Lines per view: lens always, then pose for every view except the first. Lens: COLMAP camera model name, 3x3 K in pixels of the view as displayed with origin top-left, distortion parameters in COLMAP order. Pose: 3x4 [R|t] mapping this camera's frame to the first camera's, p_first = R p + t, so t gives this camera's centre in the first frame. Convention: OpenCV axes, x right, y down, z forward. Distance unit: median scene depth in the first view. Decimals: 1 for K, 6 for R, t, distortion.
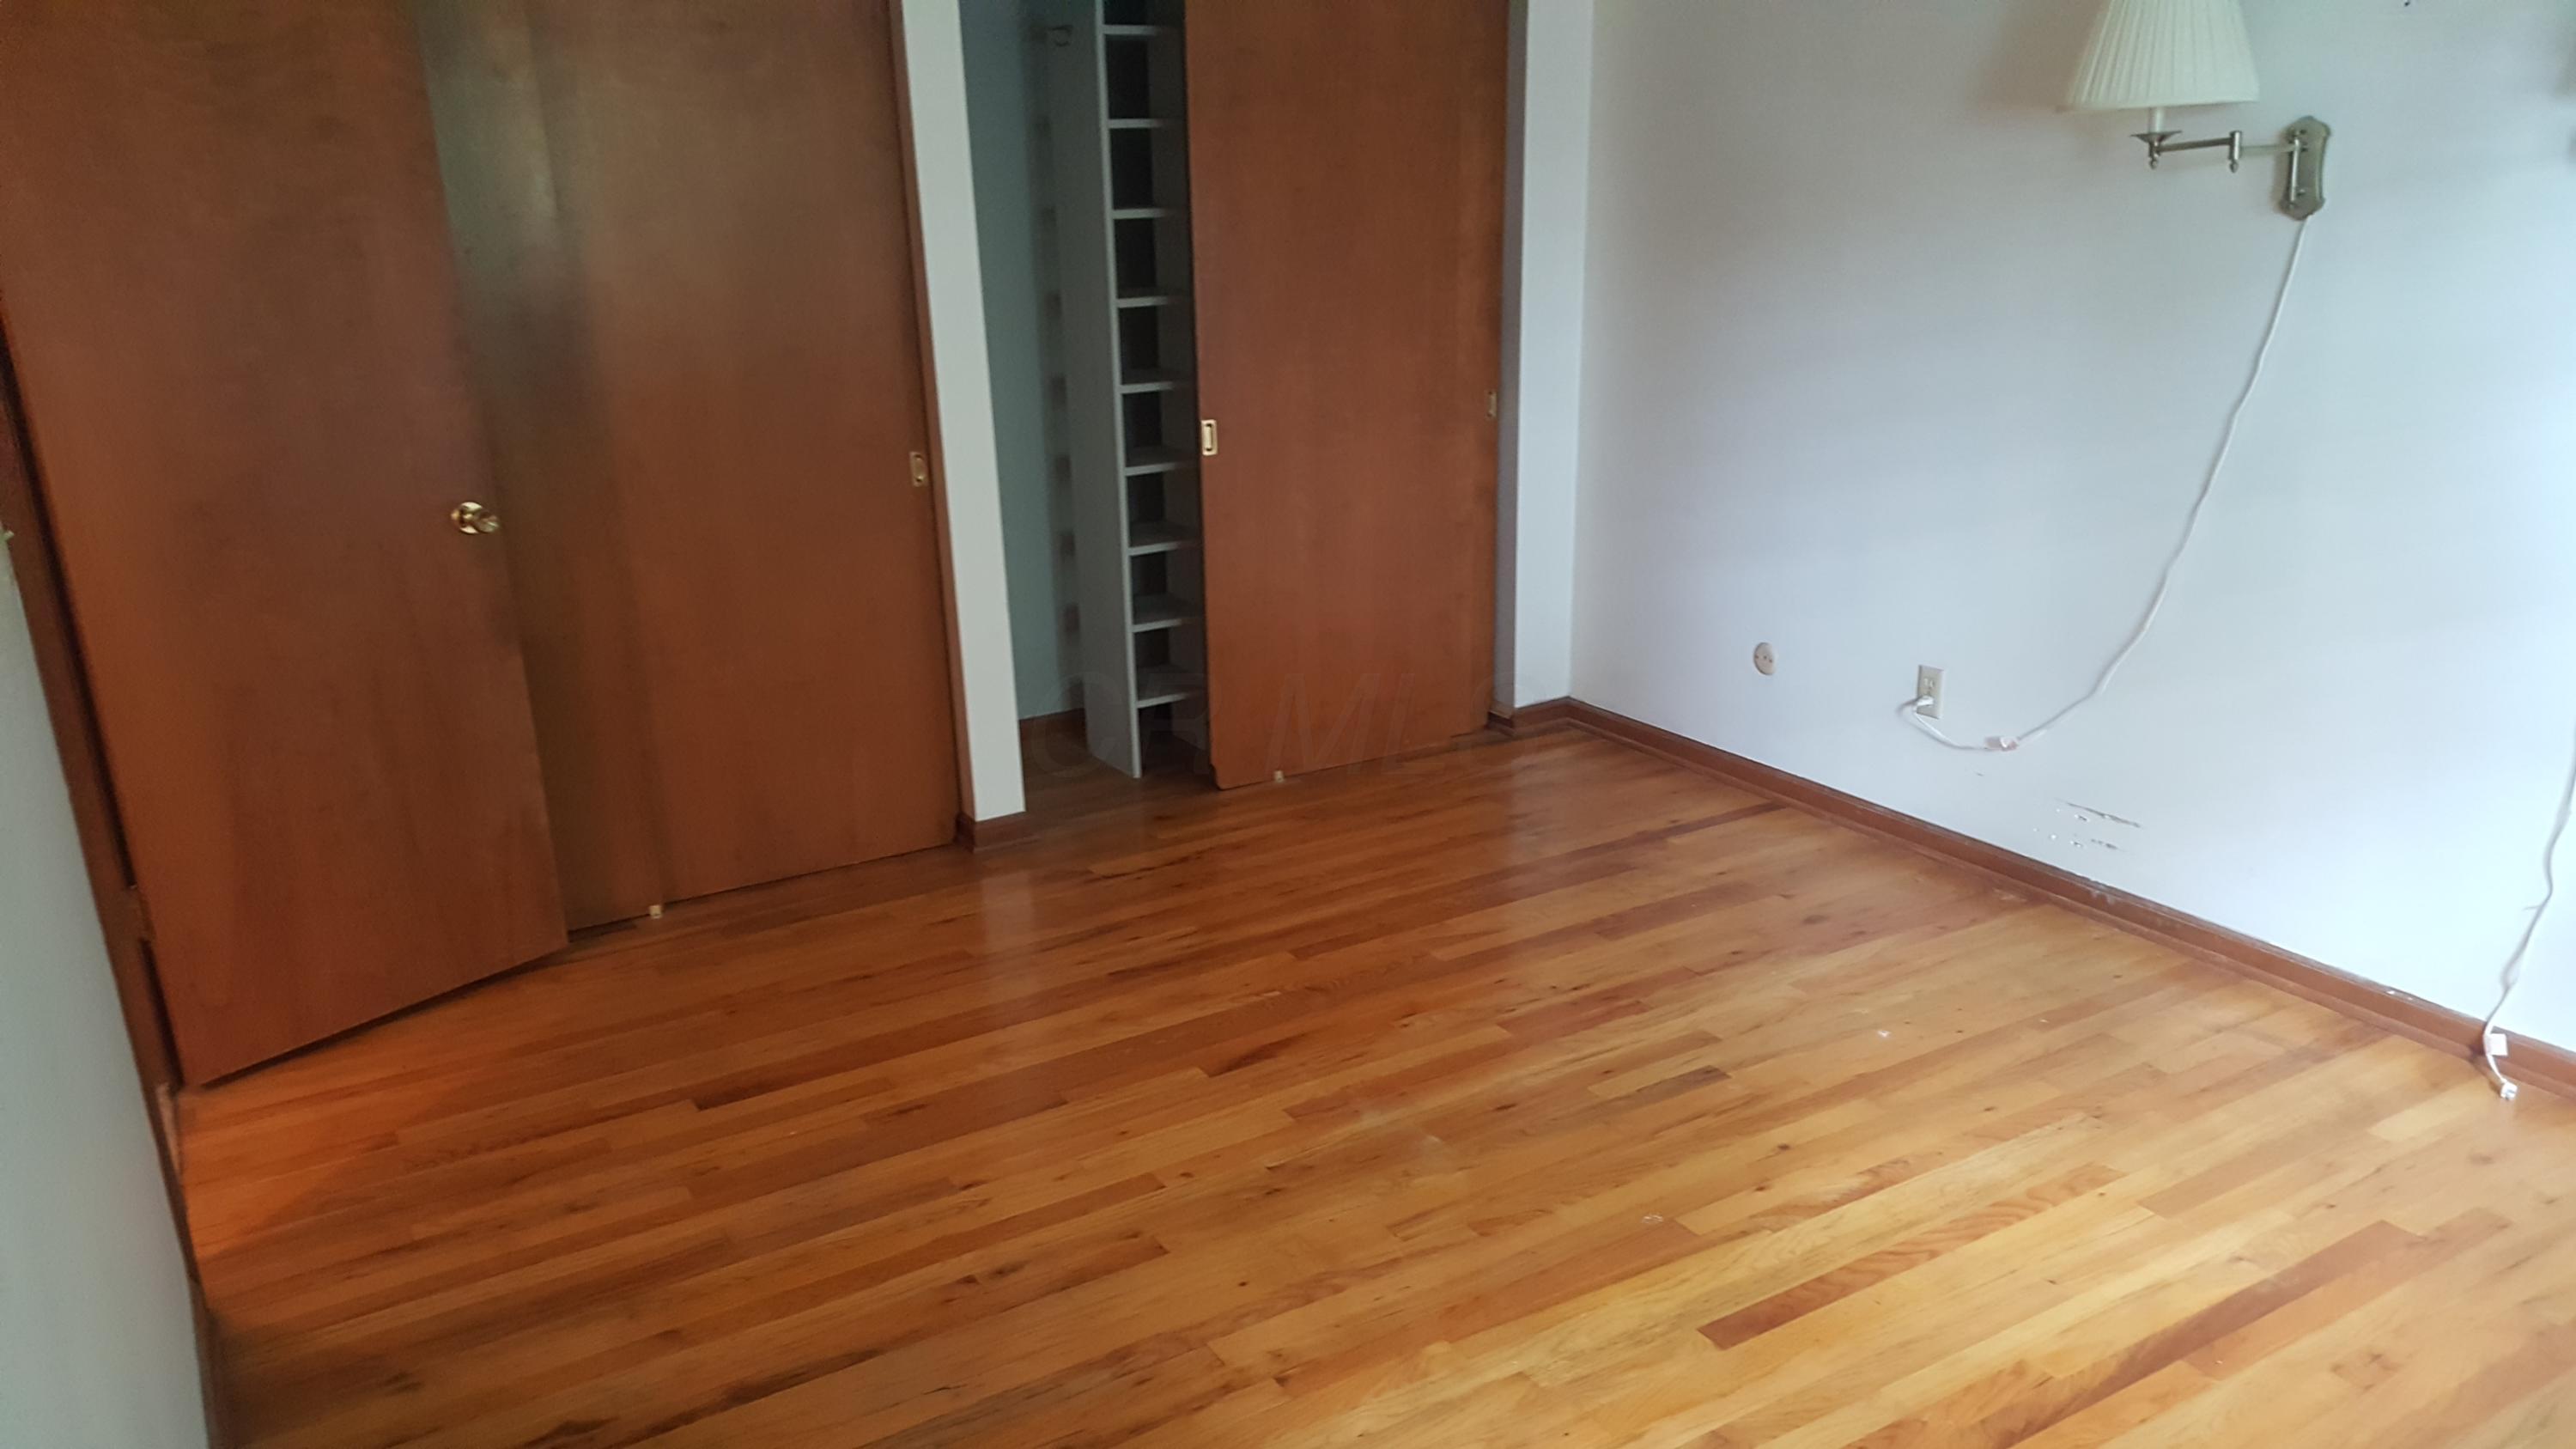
lens RADIAL K [[1930.3, 0, 1288.0], [0, 1930.3, 724.5], [0, 0, 1]] dist [0.002427, -0.001014]
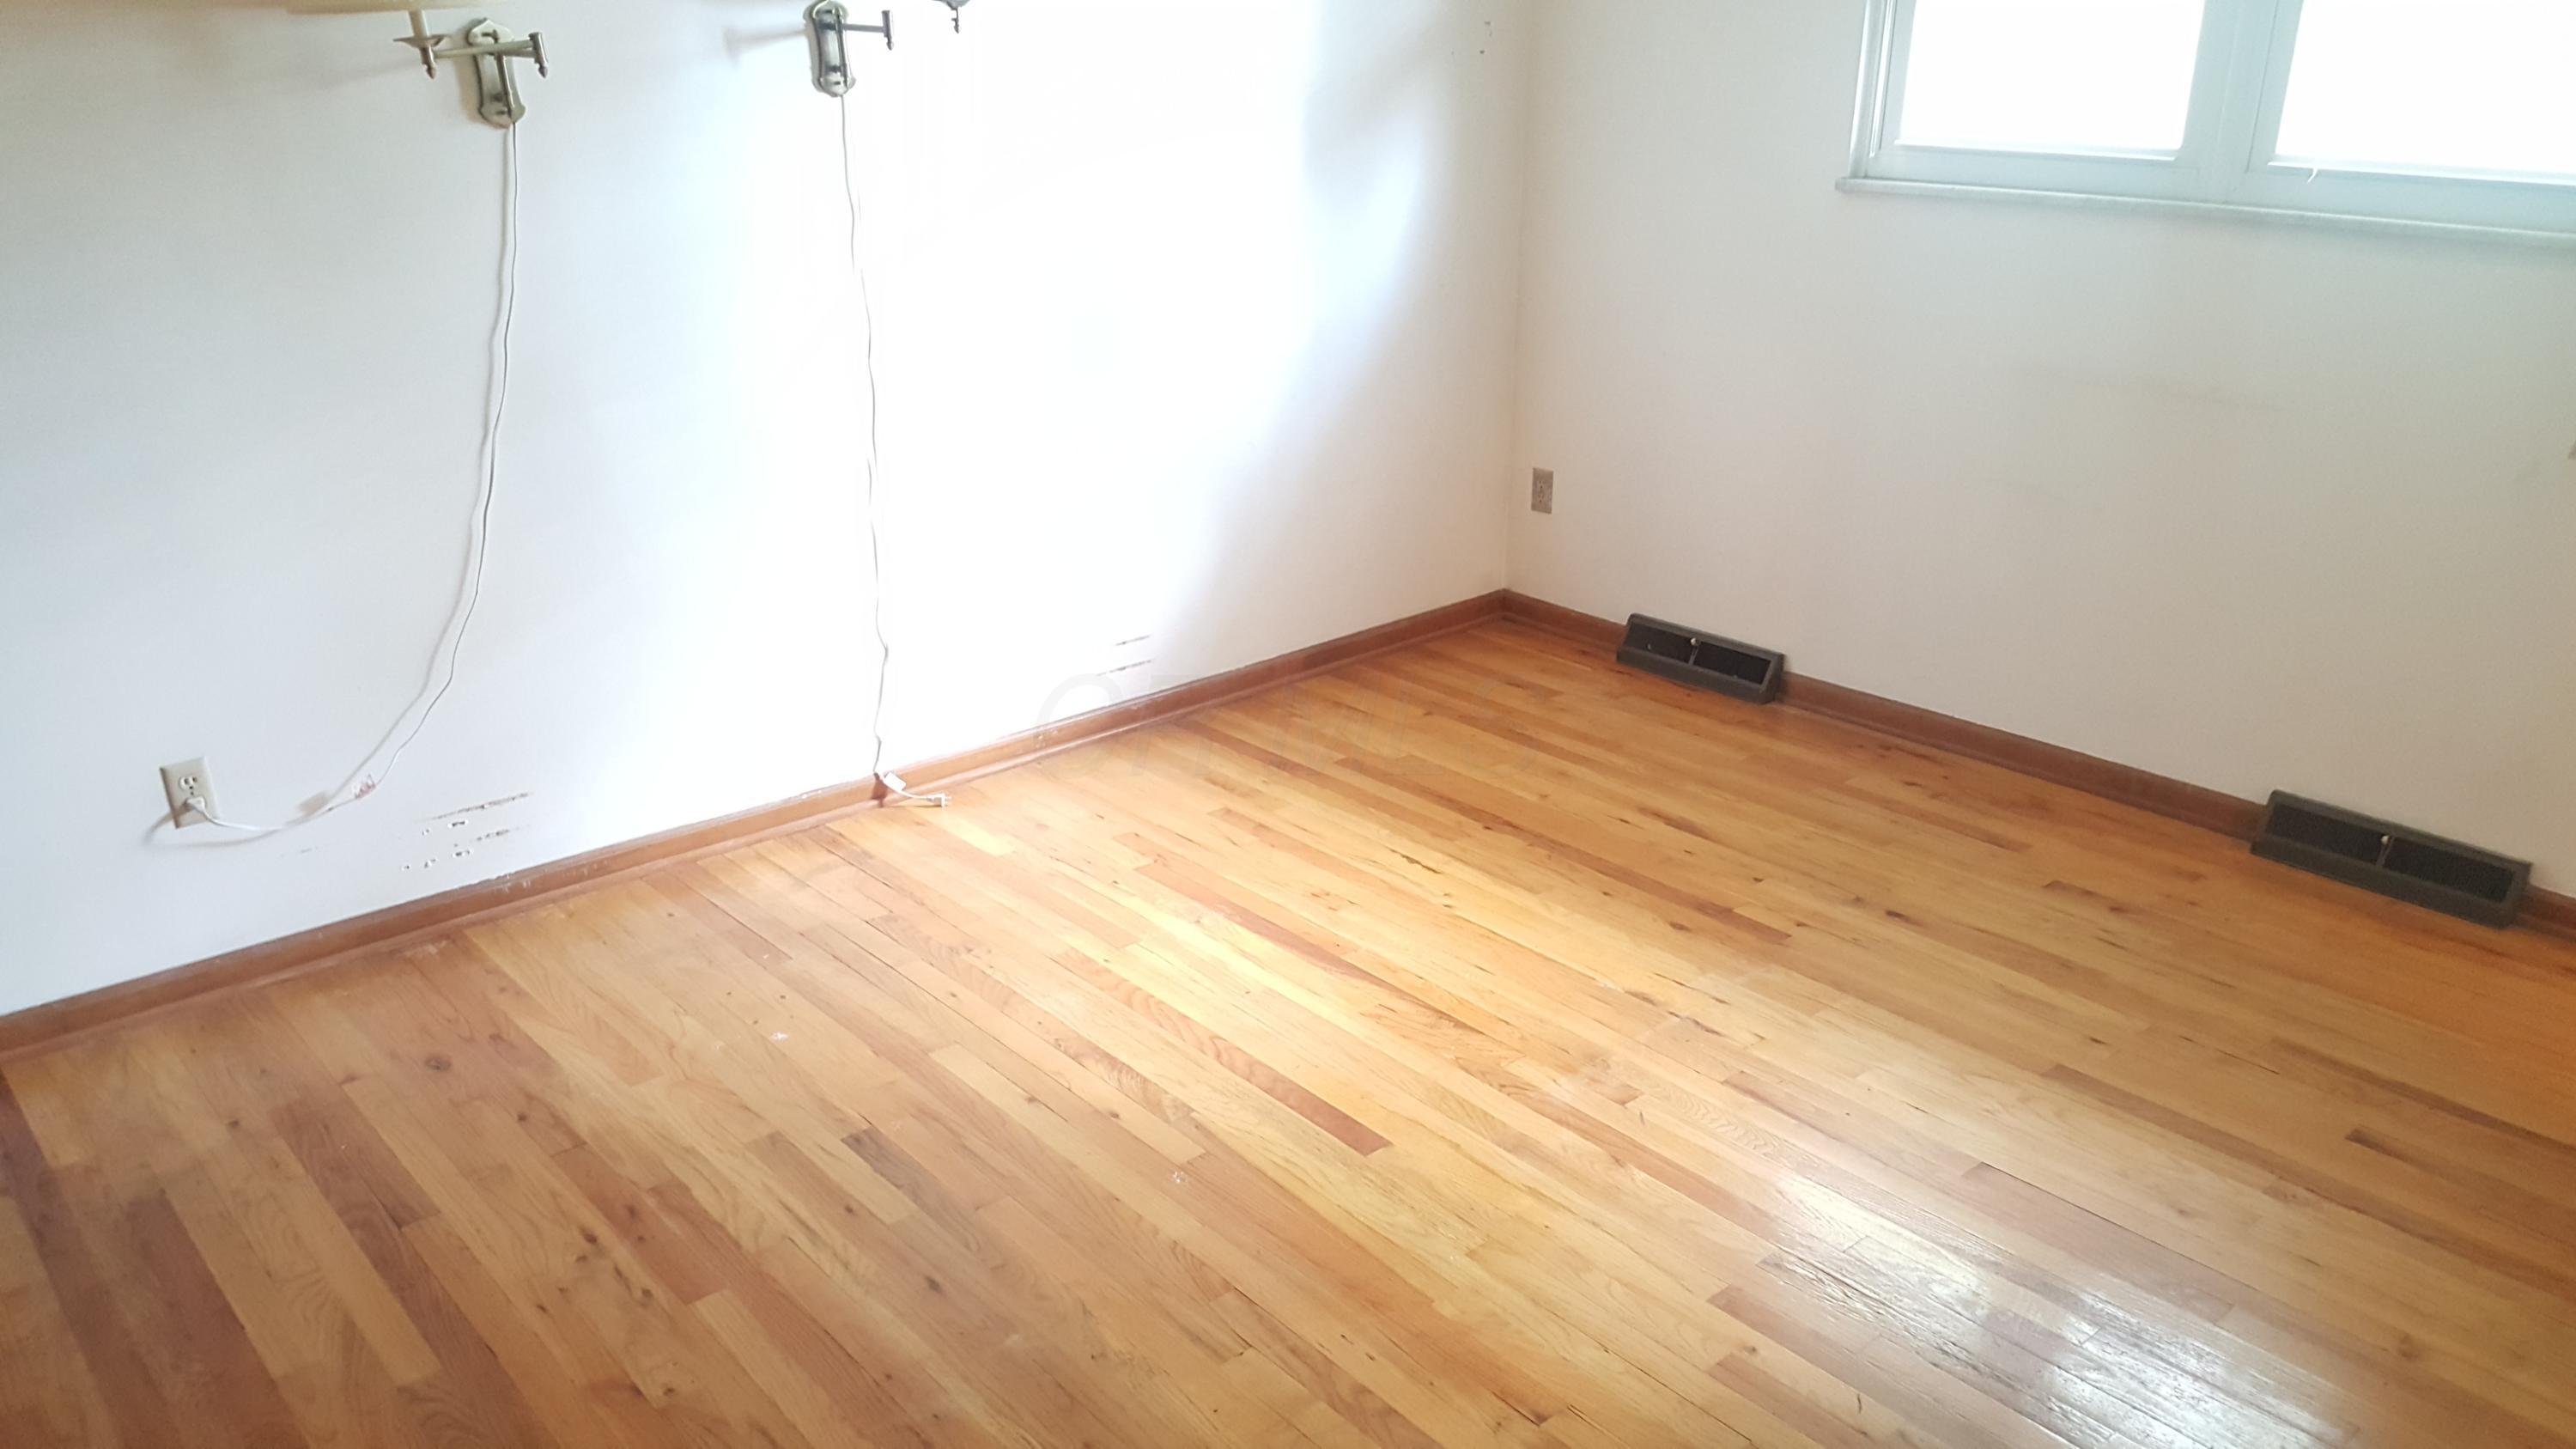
lens RADIAL K [[1930.3, 0, 1288.0], [0, 1930.3, 724.5], [0, 0, 1]] dist [0.002427, -0.001014]
pose [[-0.182357, -0.317406, 0.930591, -0.557548], [0.298541, 0.883904, 0.359983, -0.235152], [-0.936813, 0.343465, -0.066428, 0.822154]]
